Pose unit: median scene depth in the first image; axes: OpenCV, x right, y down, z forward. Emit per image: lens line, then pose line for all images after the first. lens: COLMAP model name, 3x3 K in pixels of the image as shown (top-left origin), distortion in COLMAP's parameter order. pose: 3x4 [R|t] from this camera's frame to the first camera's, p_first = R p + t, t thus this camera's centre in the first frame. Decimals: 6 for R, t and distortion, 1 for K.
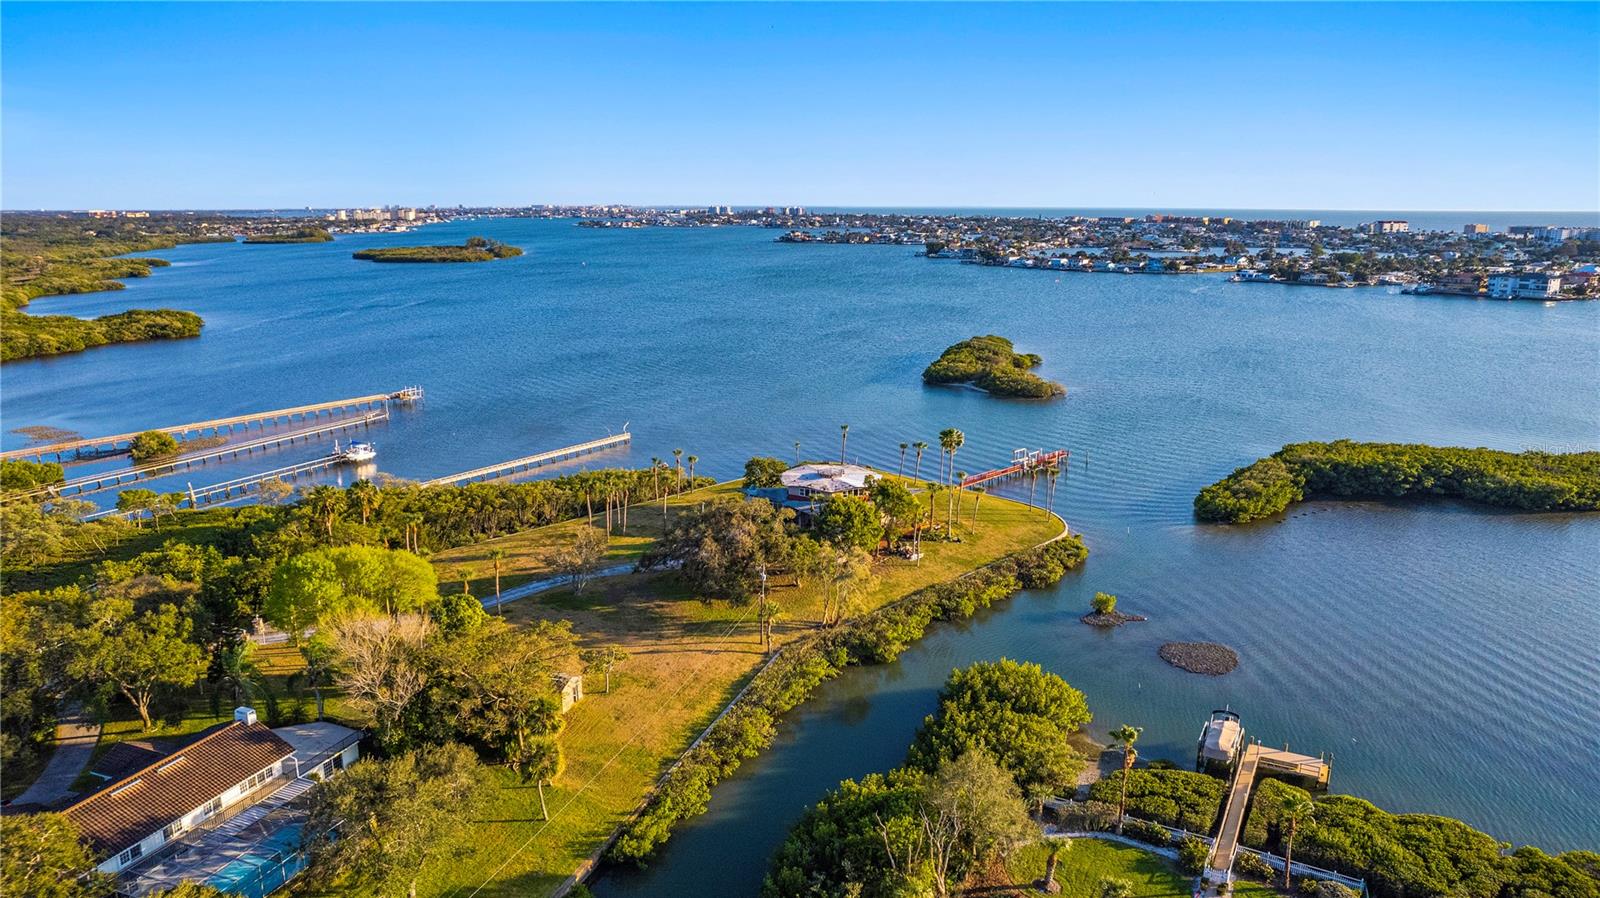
lens RADIAL K [[1078.0, 0, 800.0], [0, 1078.0, 449.0], [0, 0, 1]] dist [-0.074769, 0.050773]
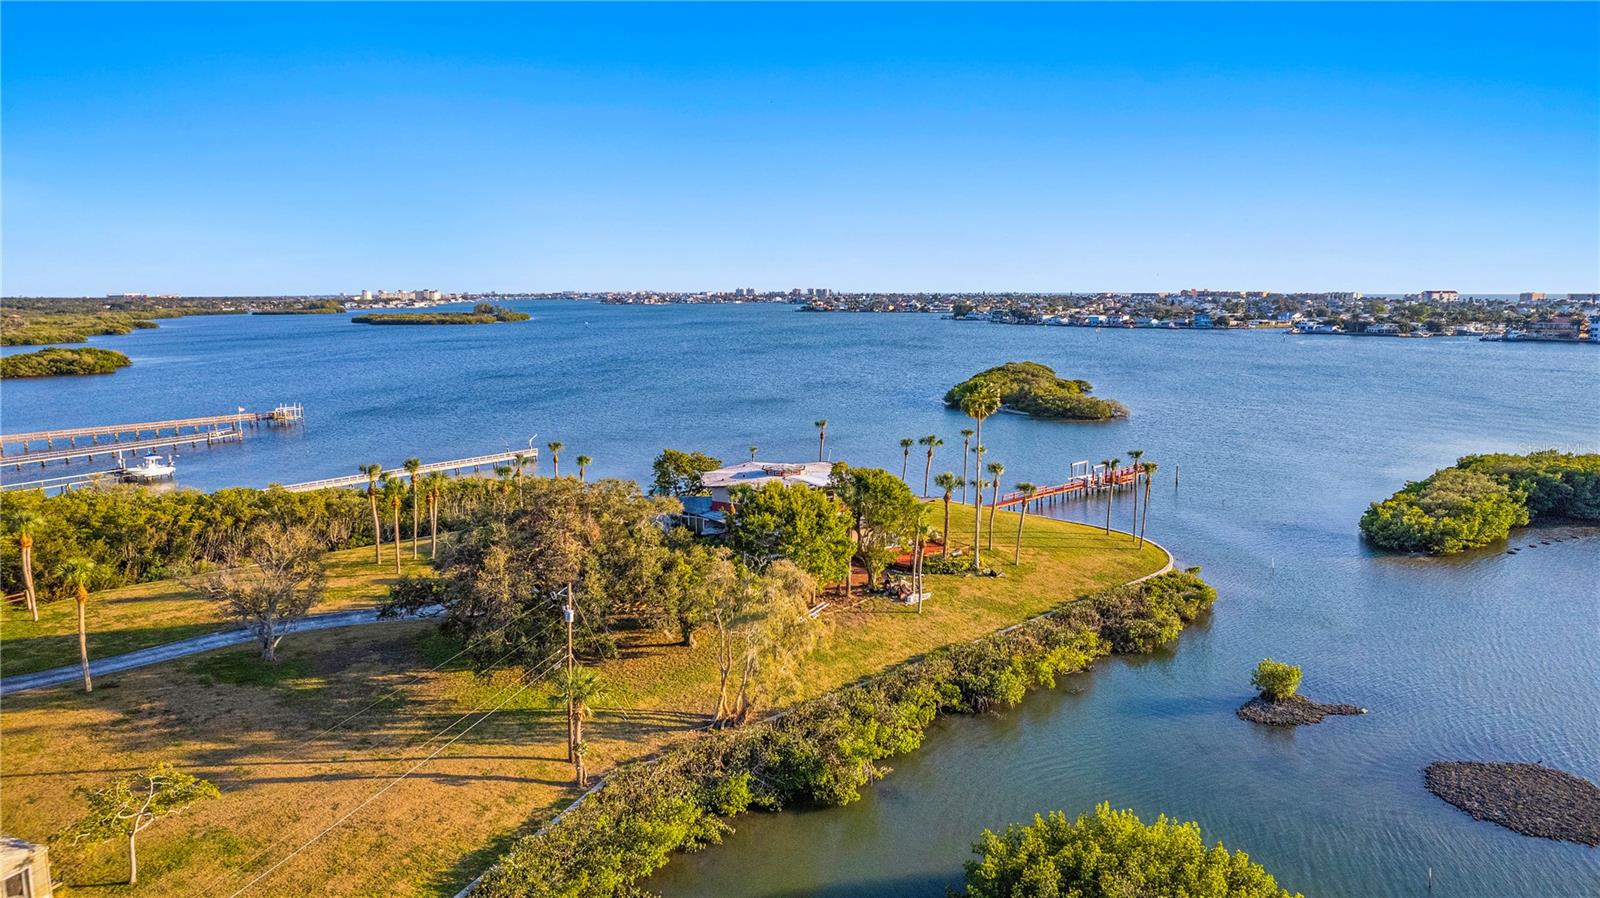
lens RADIAL K [[1078.0, 0, 800.0], [0, 1078.0, 449.0], [0, 0, 1]] dist [-0.074769, 0.050773]
pose [[0.999598, -0.000276, -0.028357, 0.061441], [-0.002024, 0.996708, -0.081055, 0.066941], [0.028286, 0.081080, 0.996306, 0.424298]]
